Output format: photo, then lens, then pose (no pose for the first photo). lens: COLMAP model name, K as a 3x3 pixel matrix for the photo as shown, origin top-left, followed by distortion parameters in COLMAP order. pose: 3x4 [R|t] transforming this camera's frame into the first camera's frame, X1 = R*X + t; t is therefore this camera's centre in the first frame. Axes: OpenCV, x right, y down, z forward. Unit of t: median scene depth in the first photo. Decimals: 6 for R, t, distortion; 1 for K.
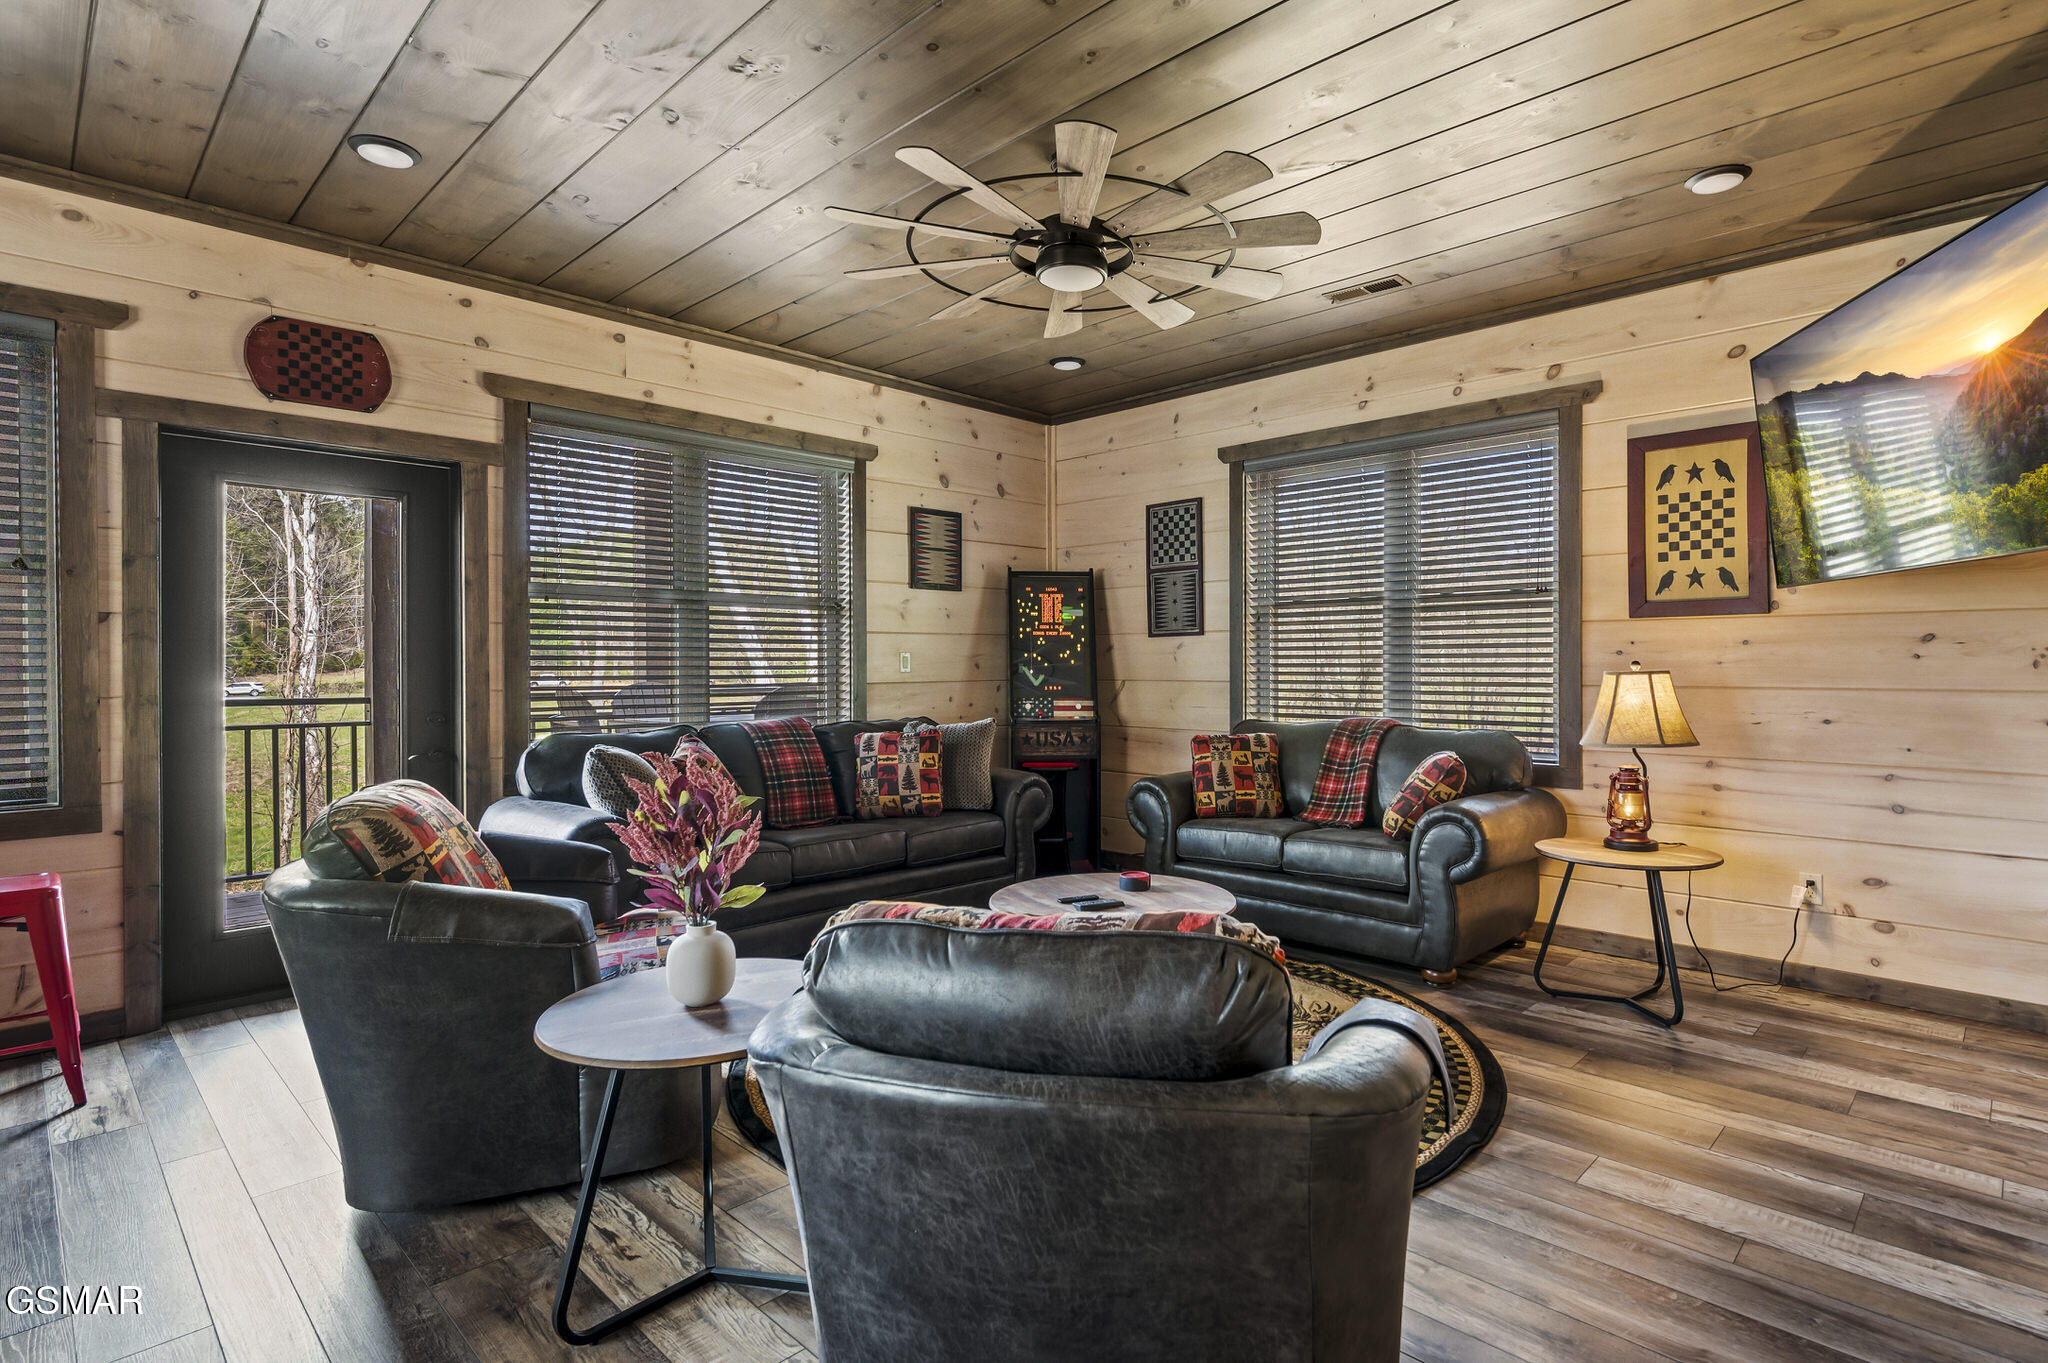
lens RADIAL K [[1027.4, 0, 1084.8], [0, 1027.4, 675.5], [0, 0, 1]] dist [-0.000773, 0.000697]
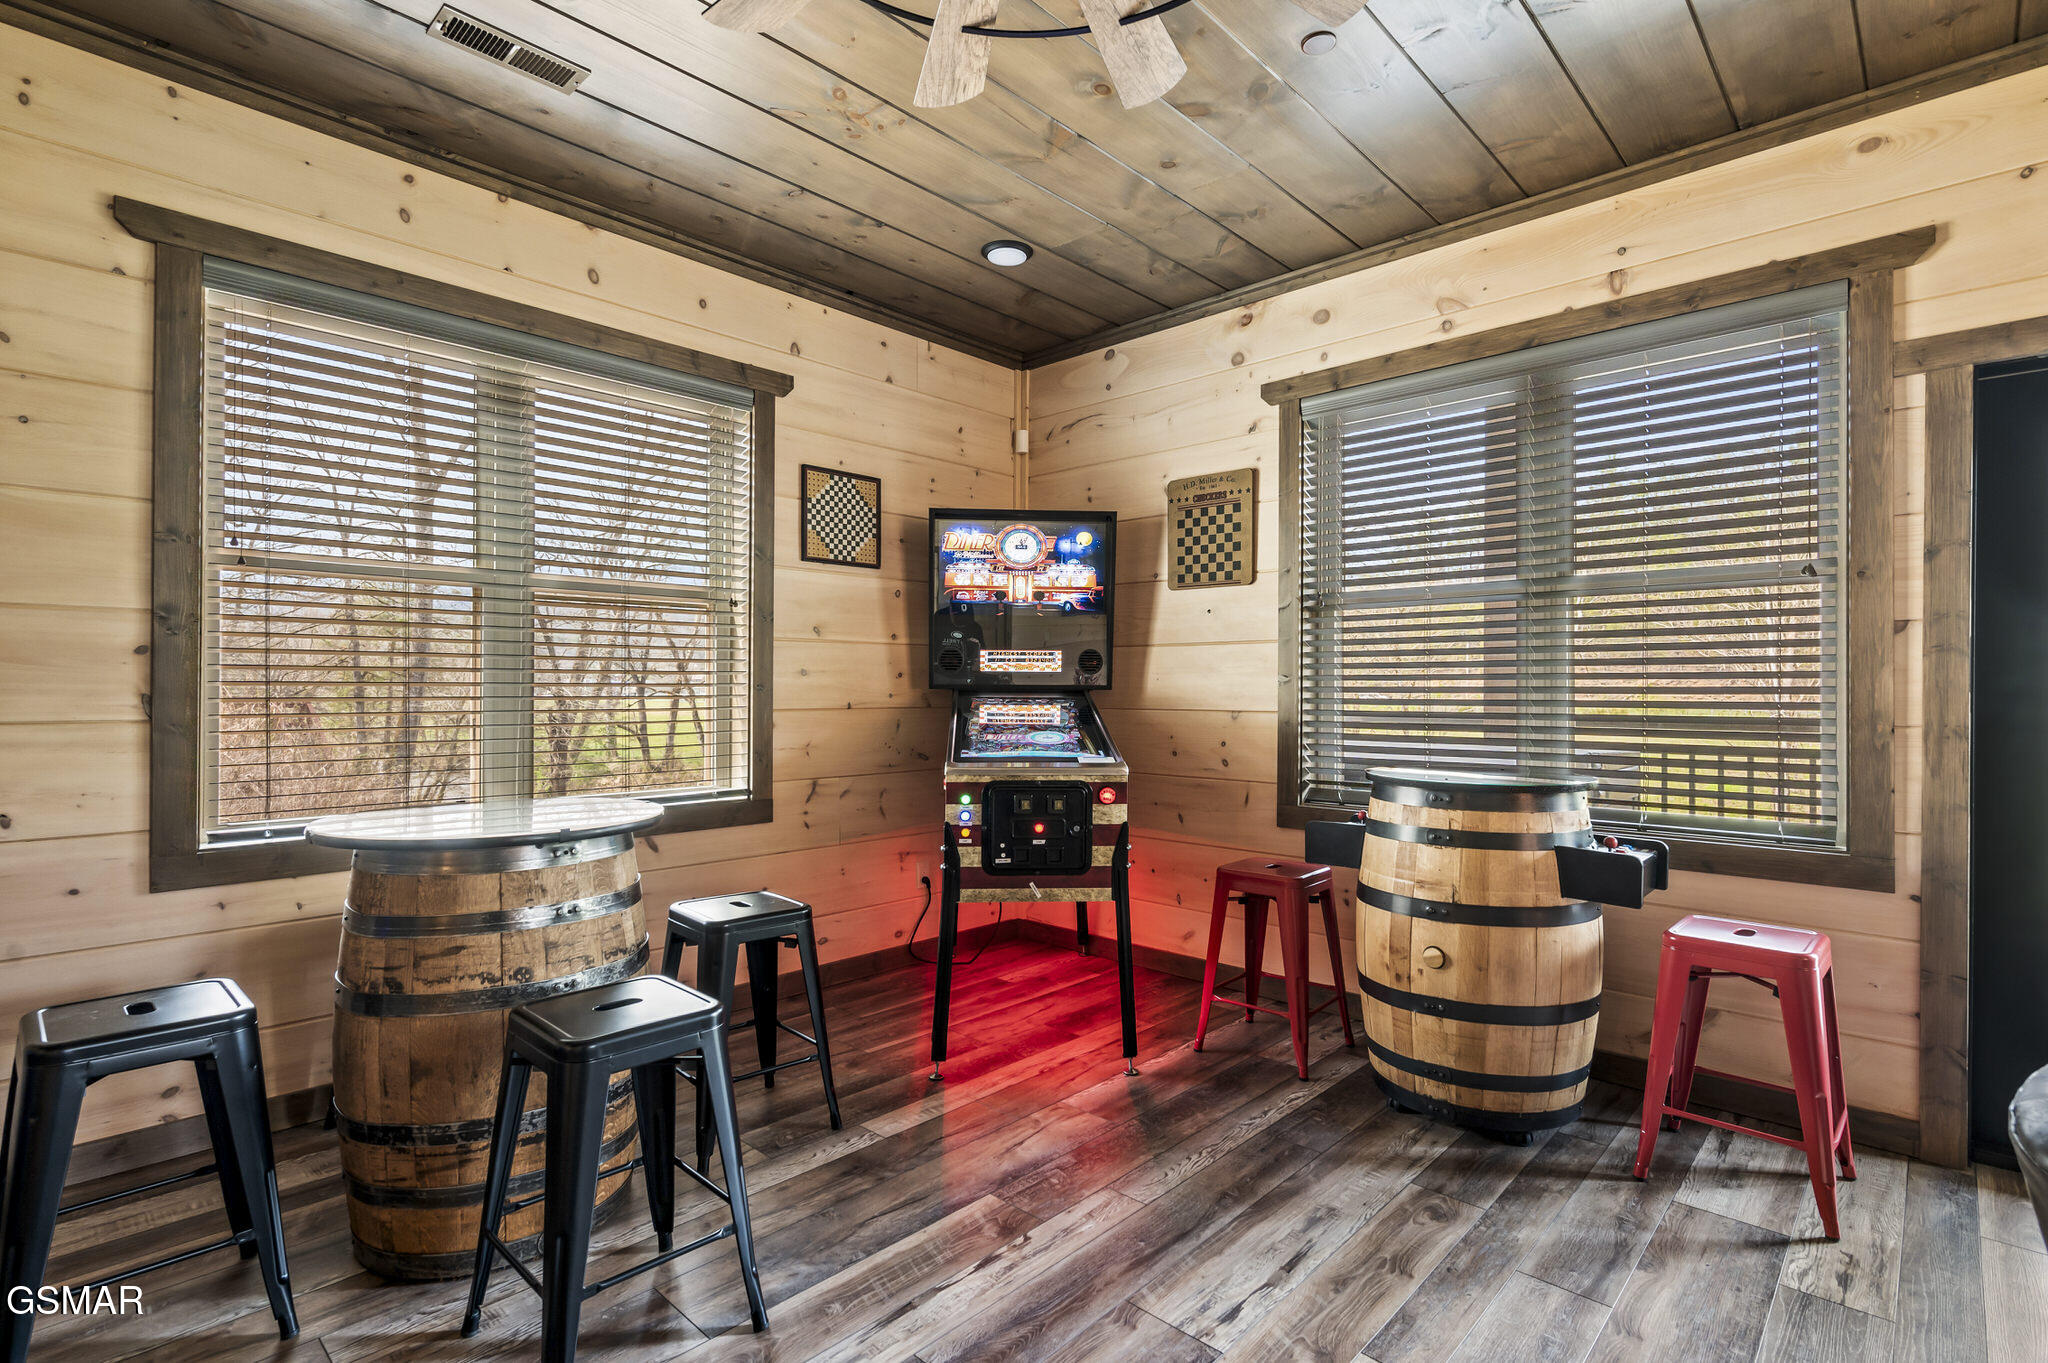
lens RADIAL K [[974.4, 0, 1024.0], [0, 974.4, 681.5], [0, 0, 1]] dist [-0.002012, -0.000041]
pose [[-0.008858, -0.000523, -0.999961, -0.148010], [-0.014108, 0.999900, -0.000398, -0.002817], [0.999861, 0.014104, -0.008864, 0.253052]]
